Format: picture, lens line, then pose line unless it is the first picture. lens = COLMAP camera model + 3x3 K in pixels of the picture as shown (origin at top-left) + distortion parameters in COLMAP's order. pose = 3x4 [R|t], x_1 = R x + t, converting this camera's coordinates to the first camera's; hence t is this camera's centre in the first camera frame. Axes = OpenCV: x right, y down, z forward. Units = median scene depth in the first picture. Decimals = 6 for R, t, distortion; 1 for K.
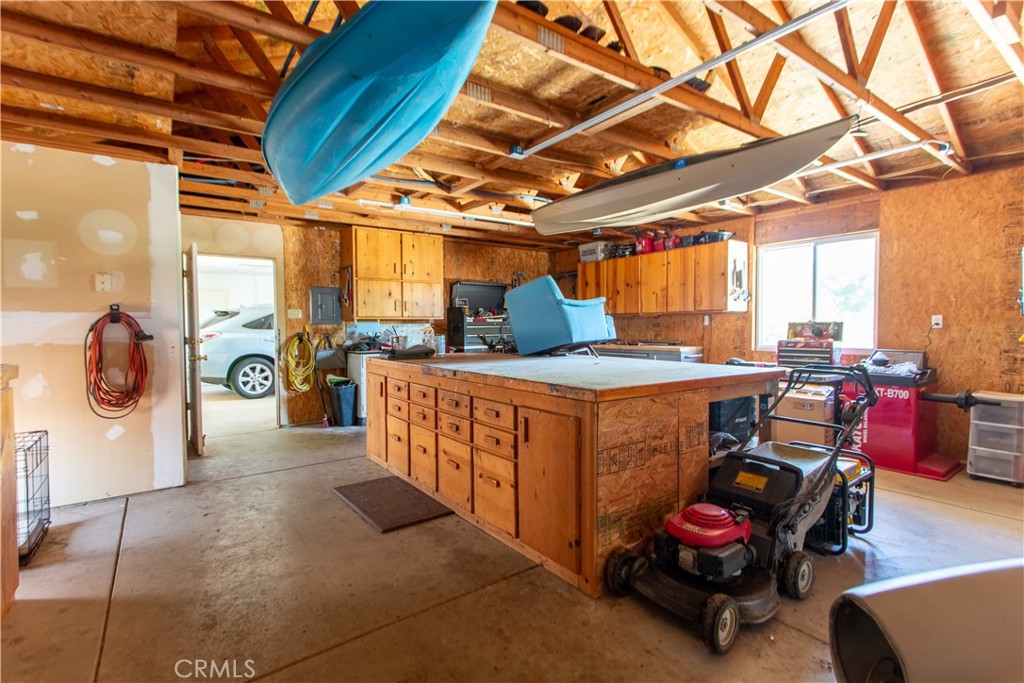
lens RADIAL K [[482.3, 0, 511.5], [0, 482.3, 340.7], [0, 0, 1]] dist [0.008880, 0.000260]
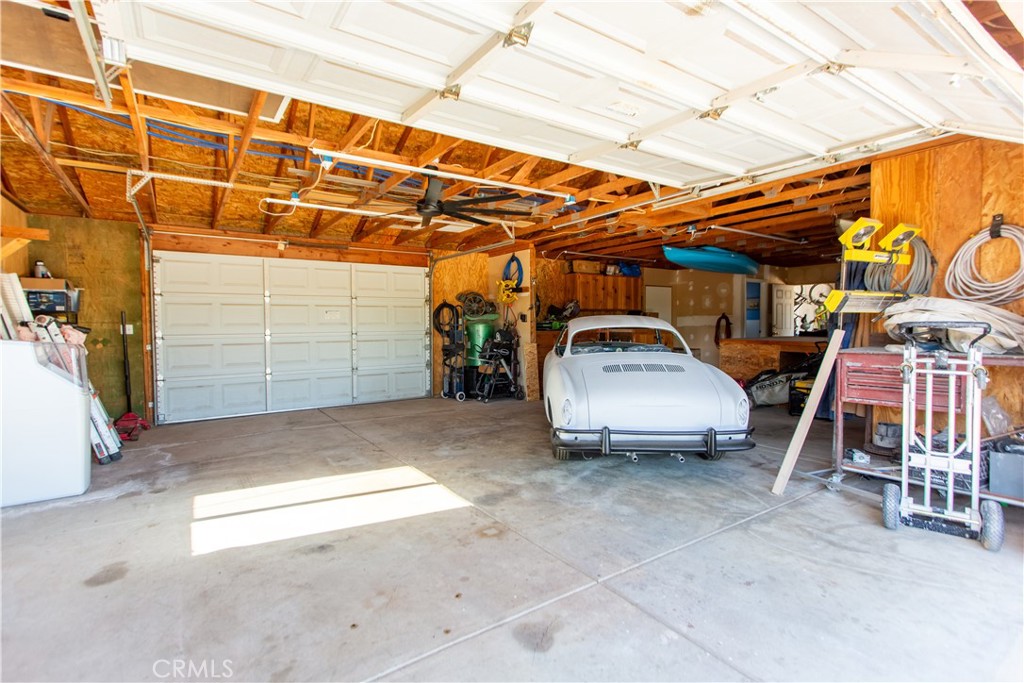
lens RADIAL K [[482.3, 0, 514.7], [0, 482.3, 338.4], [0, 0, 1]] dist [0.008880, 0.000260]
pose [[-0.021400, 0.038769, -0.999019, 1.303085], [-0.026916, 0.998863, 0.039339, 0.001282], [0.999409, 0.027731, -0.020332, -0.140382]]
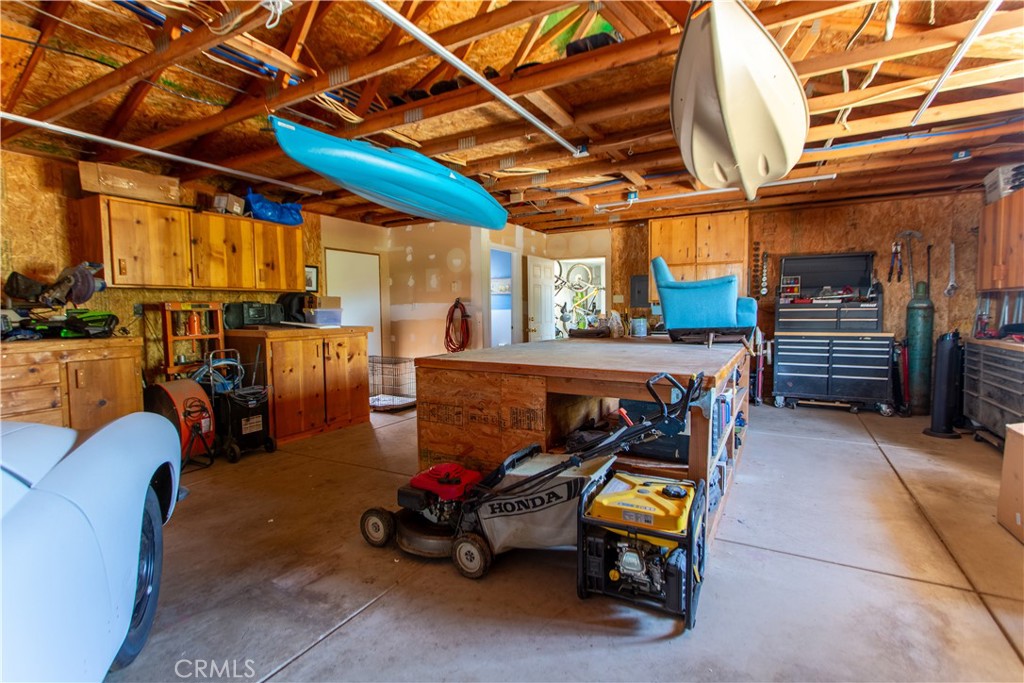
lens RADIAL K [[482.3, 0, 514.4], [0, 482.3, 338.2], [0, 0, 1]] dist [0.008880, 0.000260]
pose [[0.427817, 0.056603, -0.902091, 0.559861], [-0.023625, 0.998397, 0.051441, -0.012927], [0.903557, -0.000695, 0.428468, 0.232648]]
